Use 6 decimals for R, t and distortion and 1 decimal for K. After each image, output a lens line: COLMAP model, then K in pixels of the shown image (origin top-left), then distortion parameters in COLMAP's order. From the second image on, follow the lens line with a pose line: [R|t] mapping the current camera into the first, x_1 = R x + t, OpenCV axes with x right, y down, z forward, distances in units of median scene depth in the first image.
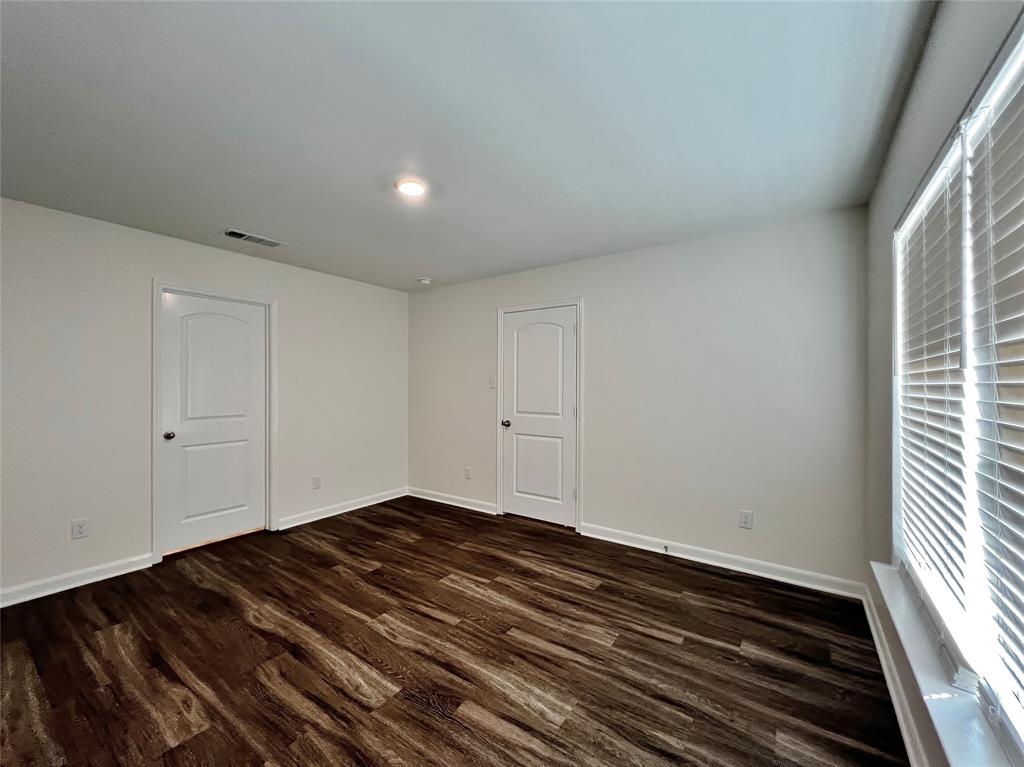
lens RADIAL K [[412.8, 0, 515.4], [0, 412.8, 386.1], [0, 0, 1]] dist [-0.003804, 0.001163]
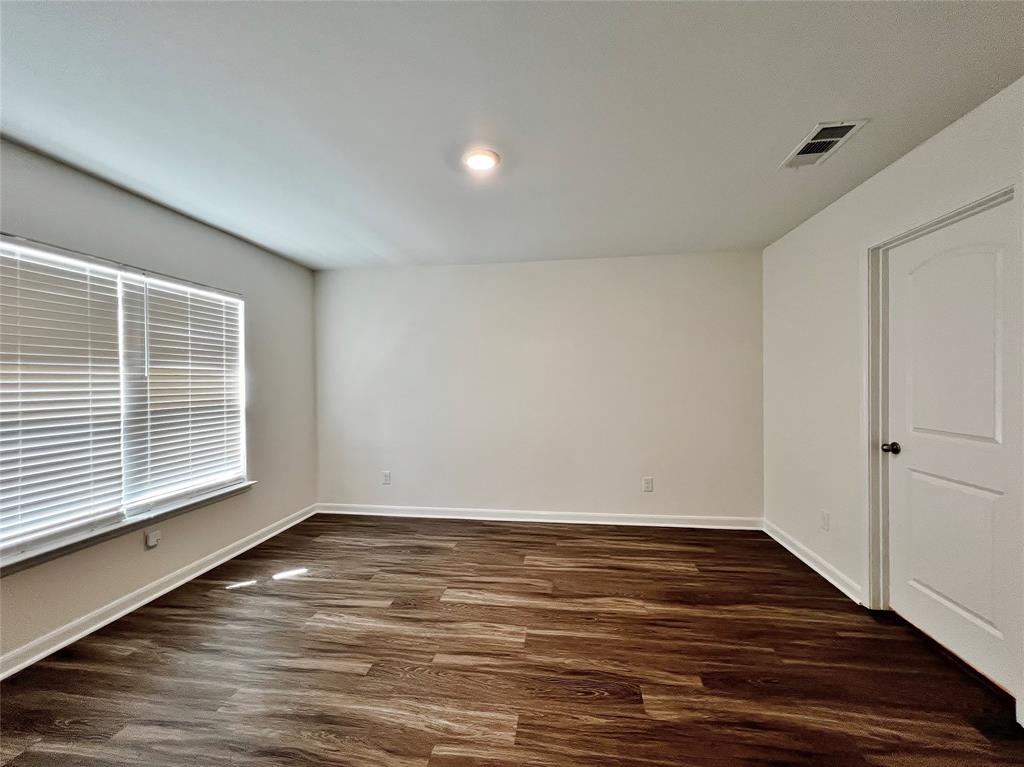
lens RADIAL K [[412.6, 0, 511.0], [0, 412.6, 386.8], [0, 0, 1]] dist [-0.002300, 0.001644]
pose [[-0.893372, 0.014320, -0.449089, 0.093937], [0.007177, 0.999819, 0.017604, -0.004309], [0.449260, 0.012504, -0.893313, 1.798365]]
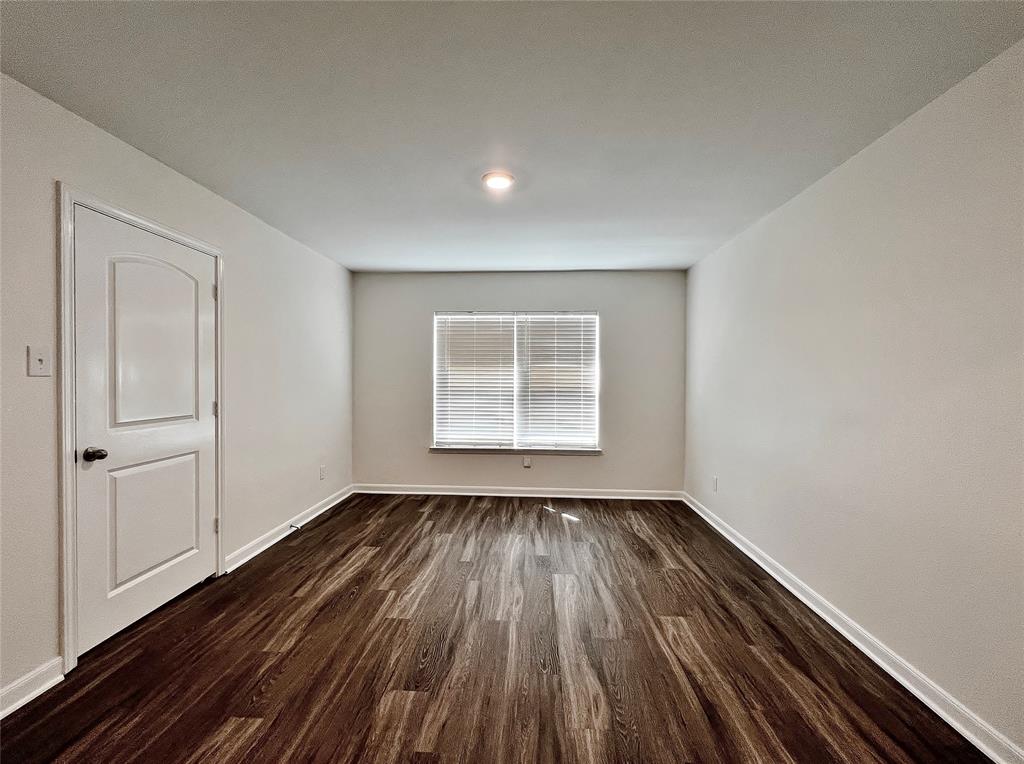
lens RADIAL K [[412.8, 0, 508.5], [0, 412.8, 380.5], [0, 0, 1]] dist [-0.003804, 0.001163]
pose [[-0.521313, -0.013156, 0.853264, -1.137608], [-0.006313, 0.999913, 0.011559, 0.003453], [-0.853342, 0.000639, -0.521351, 1.489217]]
